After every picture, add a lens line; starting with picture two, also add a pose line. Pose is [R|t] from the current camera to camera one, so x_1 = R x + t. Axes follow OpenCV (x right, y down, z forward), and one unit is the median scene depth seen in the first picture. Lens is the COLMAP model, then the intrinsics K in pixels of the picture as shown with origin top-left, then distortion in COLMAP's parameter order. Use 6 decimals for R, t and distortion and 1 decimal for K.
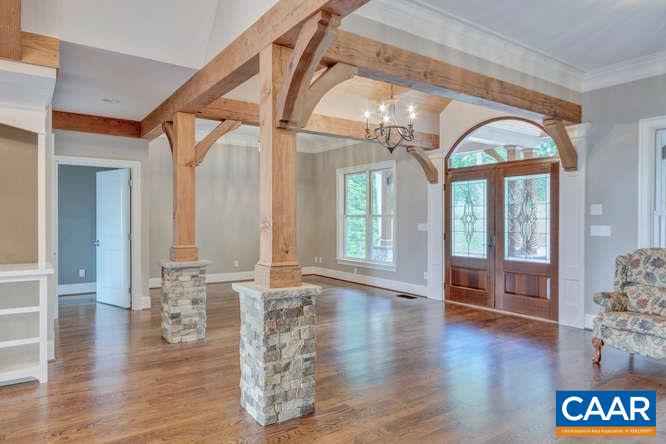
lens RADIAL K [[444.3, 0, 332.5], [0, 444.3, 223.4], [0, 0, 1]] dist [0.000033, 0.000729]
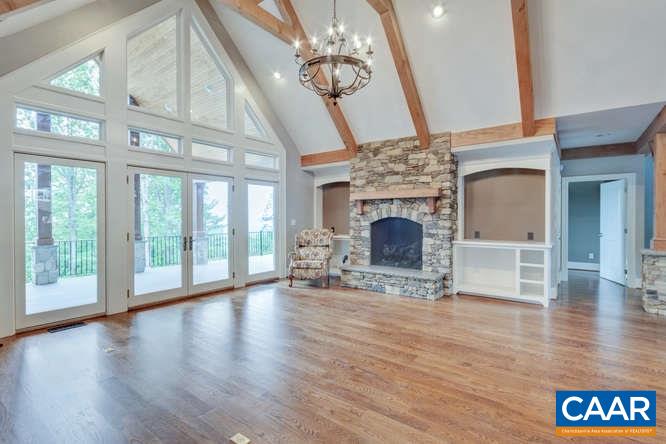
lens RADIAL K [[341.0, 0, 340.1], [0, 341.0, 219.6], [0, 0, 1]] dist [0.000072, 0.000555]
pose [[0.362429, 0.004963, -0.931998, 0.238831], [-0.010393, 0.999945, 0.001283, 0.004920], [0.931953, 0.009221, 0.362461, -0.204338]]
